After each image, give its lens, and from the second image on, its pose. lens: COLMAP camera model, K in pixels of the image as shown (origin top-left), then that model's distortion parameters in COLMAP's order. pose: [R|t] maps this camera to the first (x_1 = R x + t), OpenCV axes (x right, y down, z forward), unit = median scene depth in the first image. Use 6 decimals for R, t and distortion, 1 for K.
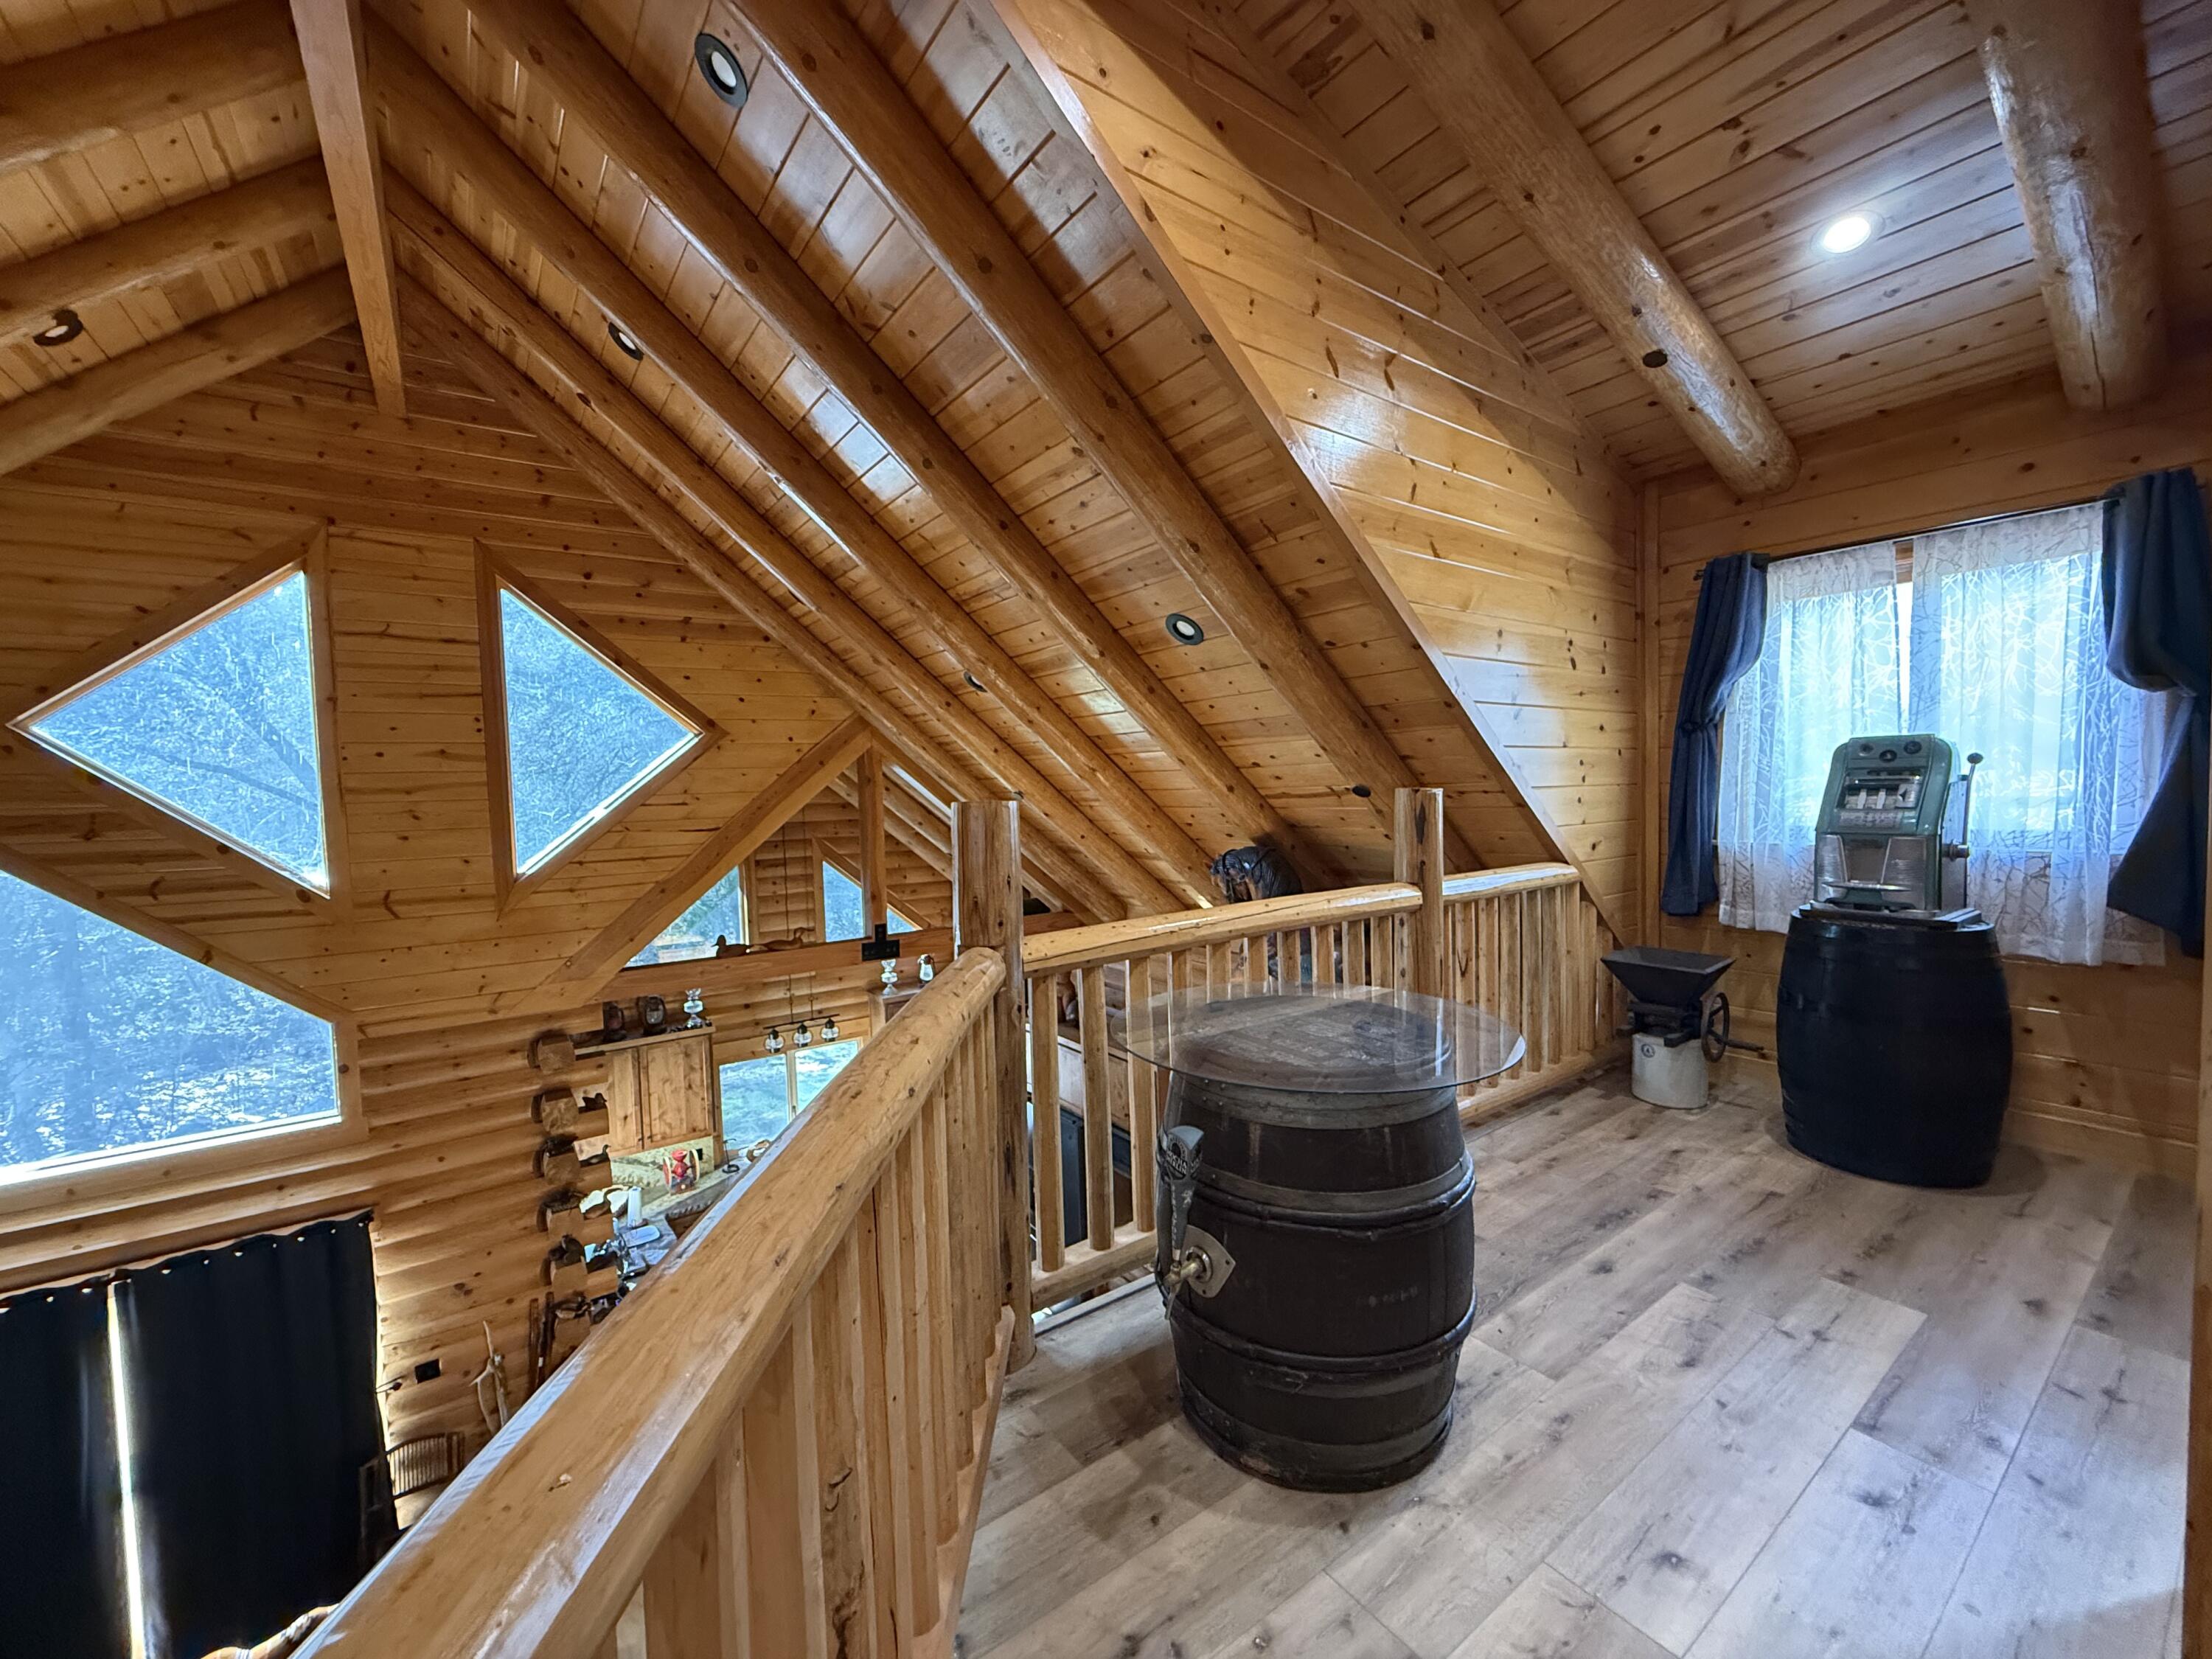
lens RADIAL K [[880.2, 0, 1103.0], [0, 880.2, 828.5], [0, 0, 1]] dist [-0.000290, 0.000102]
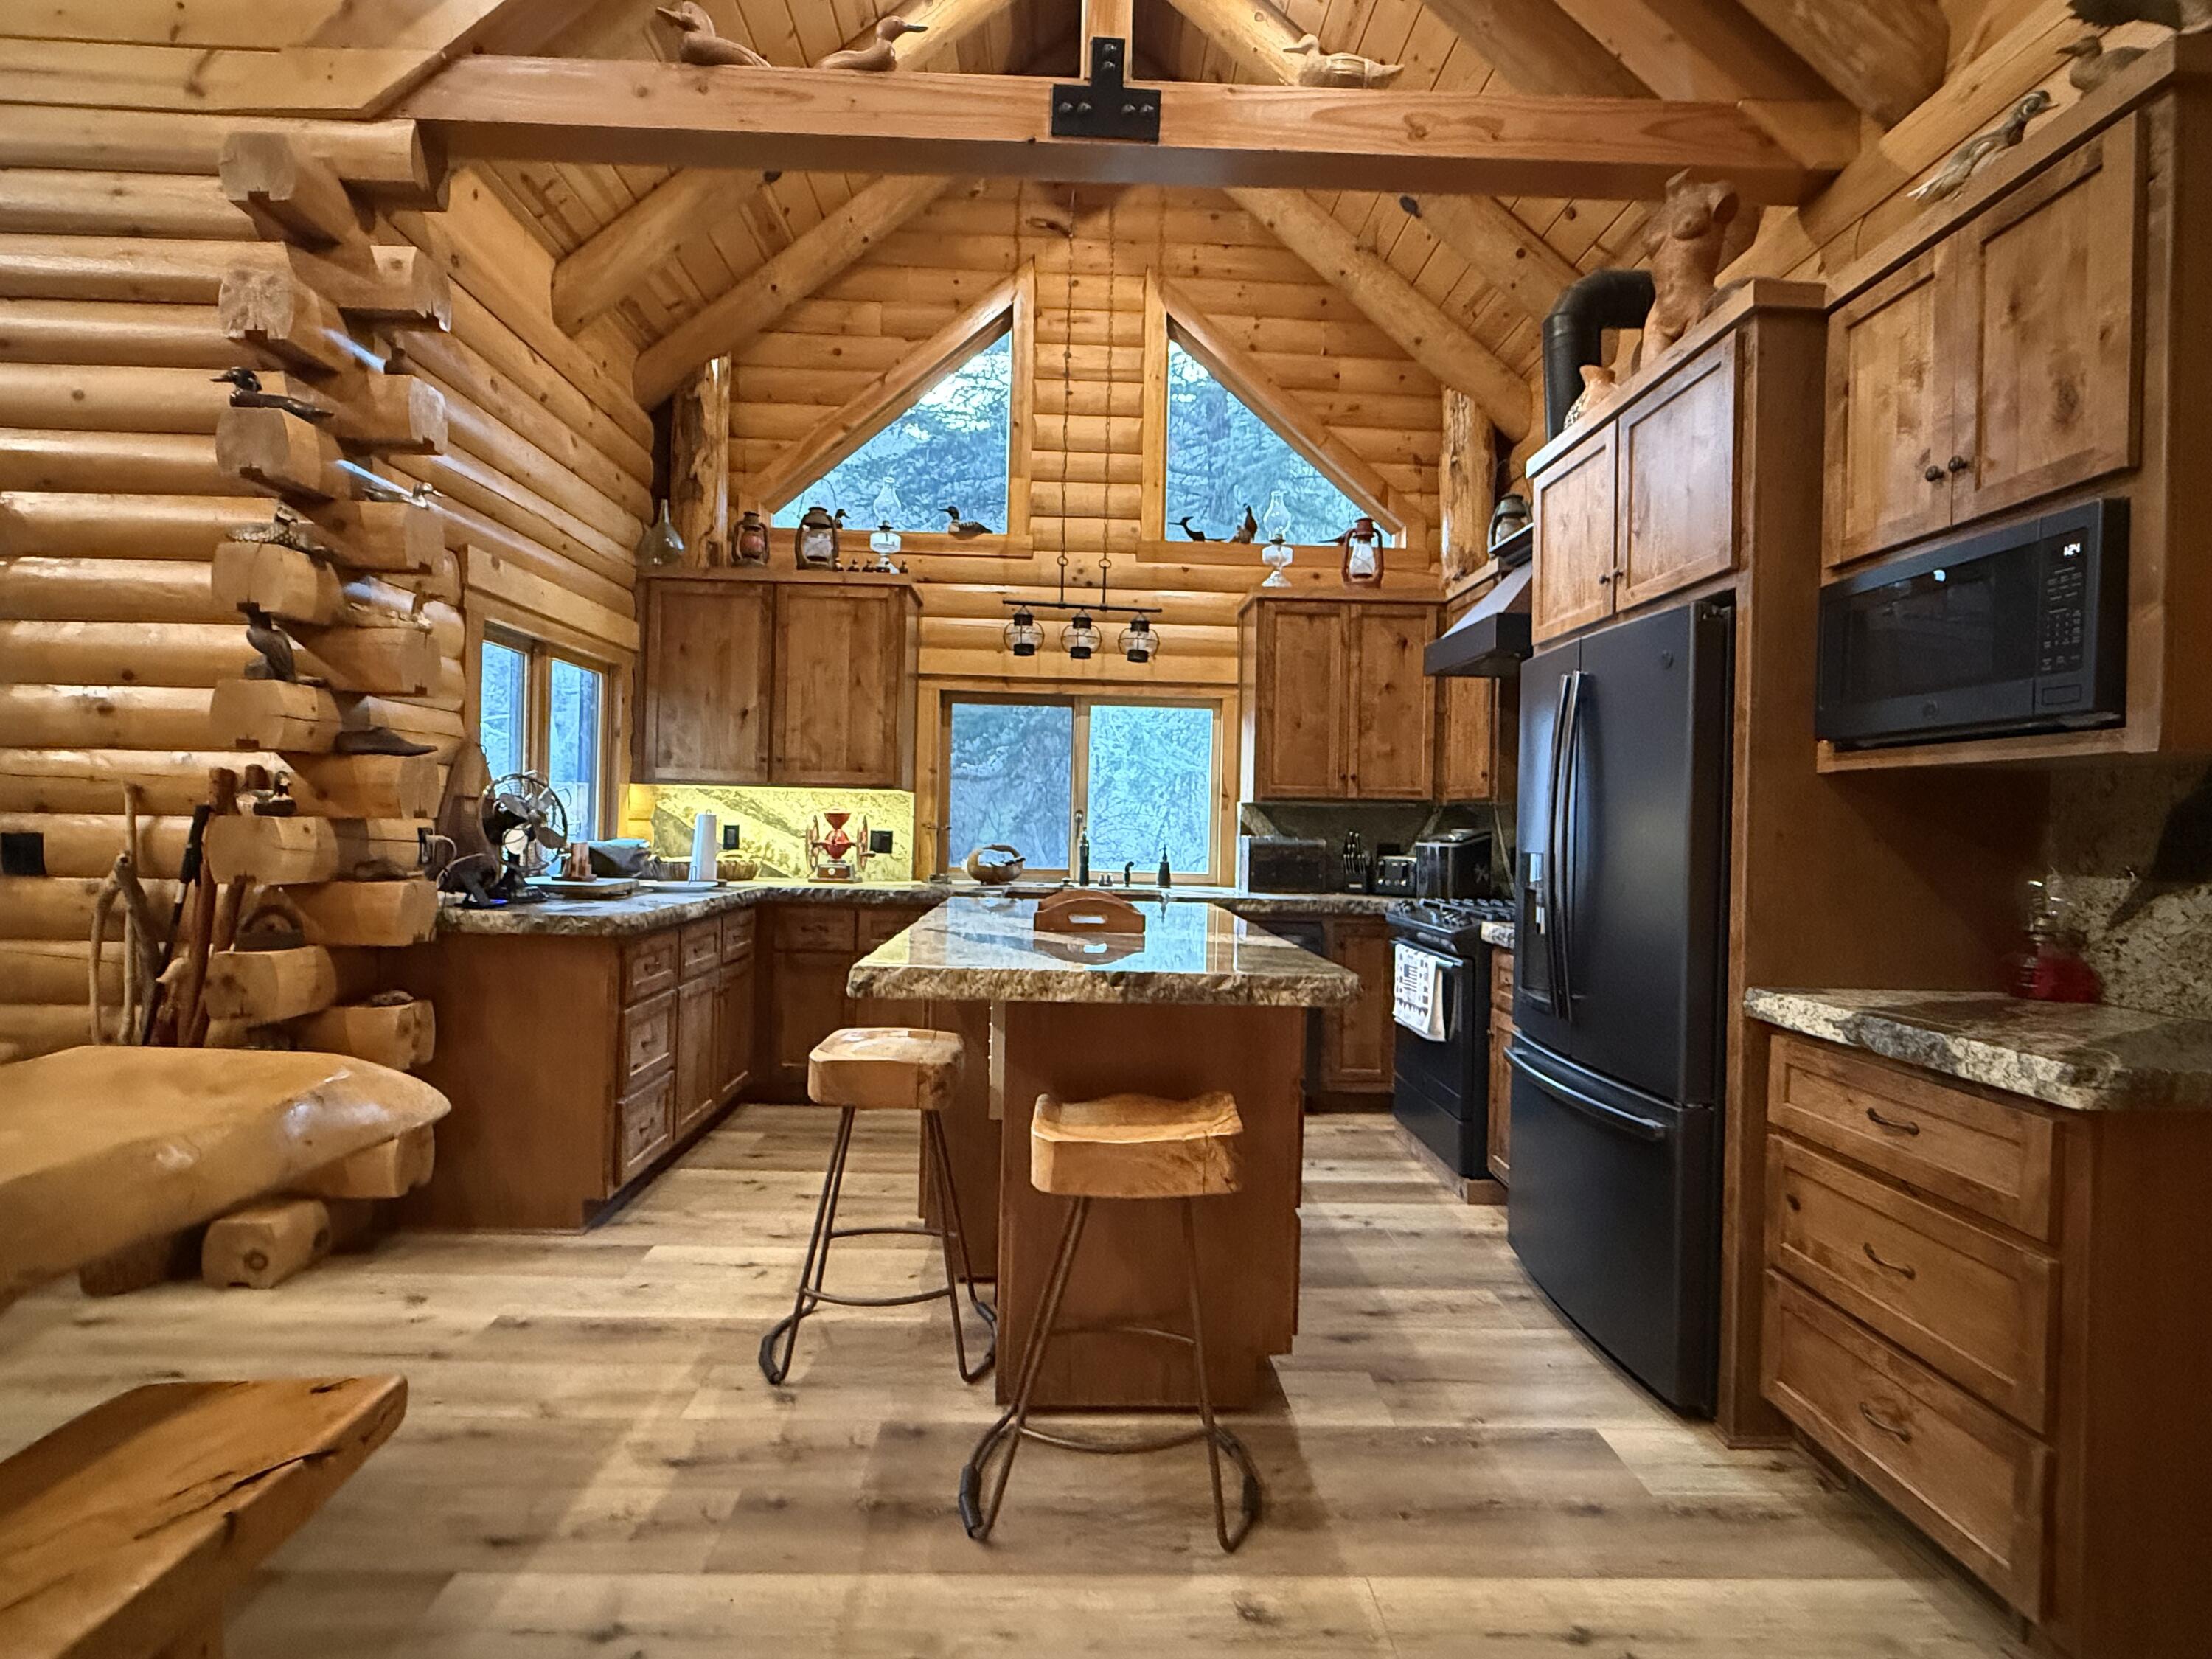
lens RADIAL K [[1070.8, 0, 1101.5], [0, 1070.8, 831.4], [0, 0, 1]] dist [-0.001451, -0.000358]
pose [[0.829139, 0.049337, -0.556861, 0.006382], [-0.069473, 0.997470, -0.015067, 0.558288], [0.554709, 0.051179, 0.830469, 0.824489]]
